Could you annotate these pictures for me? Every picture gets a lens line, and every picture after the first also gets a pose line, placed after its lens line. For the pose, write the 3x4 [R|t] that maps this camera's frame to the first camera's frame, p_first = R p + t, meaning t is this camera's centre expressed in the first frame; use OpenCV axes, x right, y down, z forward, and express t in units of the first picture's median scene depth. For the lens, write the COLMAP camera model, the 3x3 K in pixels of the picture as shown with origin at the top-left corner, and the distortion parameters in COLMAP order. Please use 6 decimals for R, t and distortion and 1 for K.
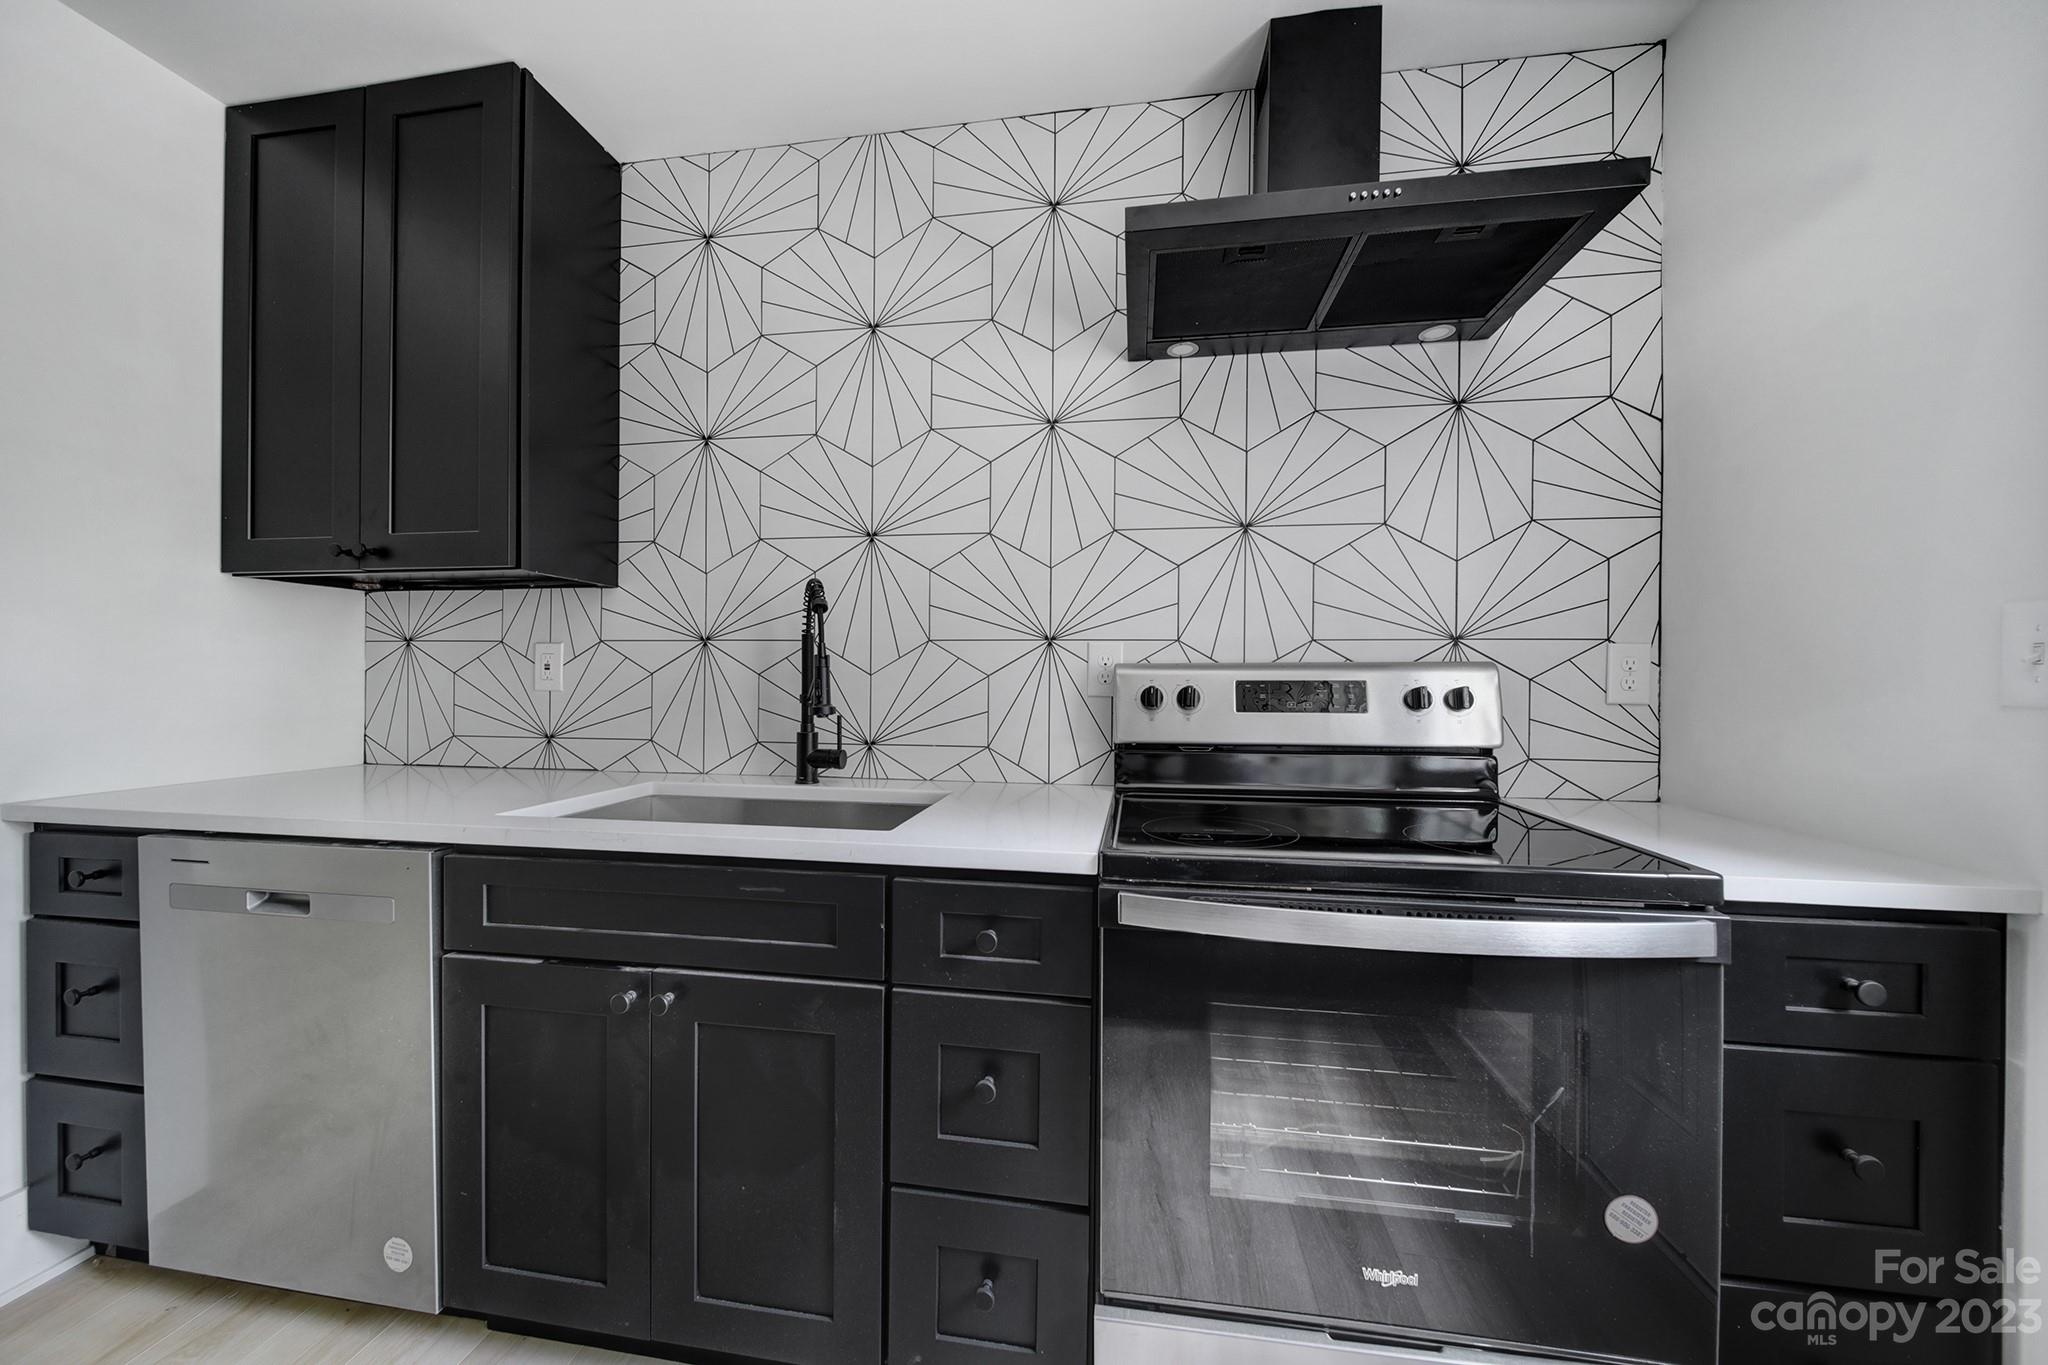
lens RADIAL K [[757.5, 0, 1024.0], [0, 757.5, 682.5], [0, 0, 1]] dist [0.016996, -0.000004]
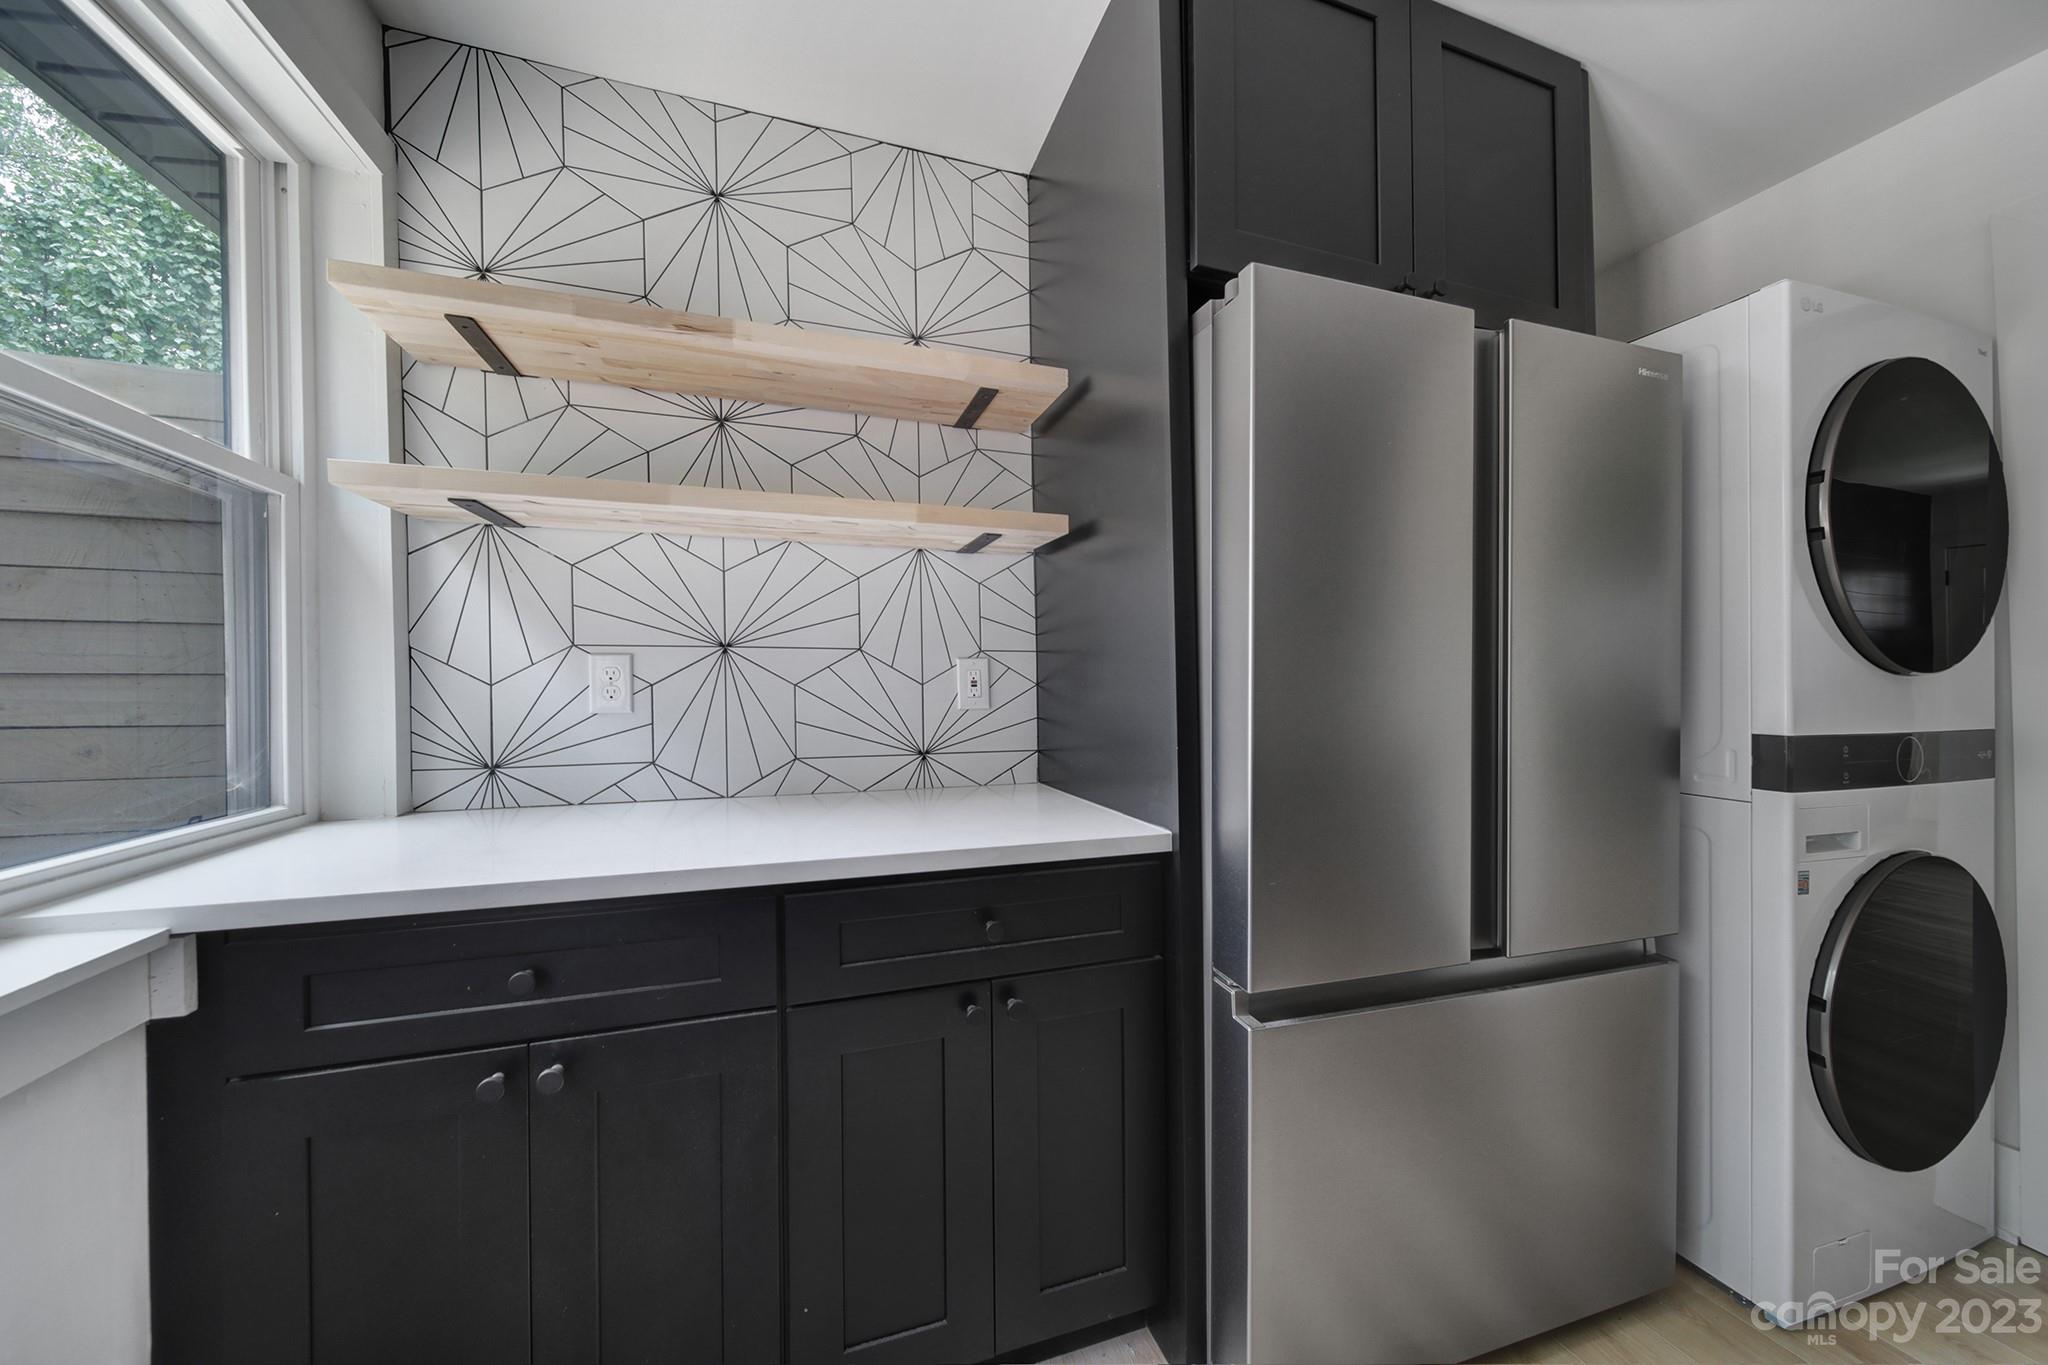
lens RADIAL K [[725.7, 0, 1035.6], [0, 725.7, 686.0], [0, 0, 1]] dist [-0.002114, -0.000114]
pose [[0.889279, -0.011887, 0.457210, -0.483491], [0.013584, 0.999908, -0.000425, -0.004129], [-0.457163, 0.006588, 0.889358, 0.079263]]
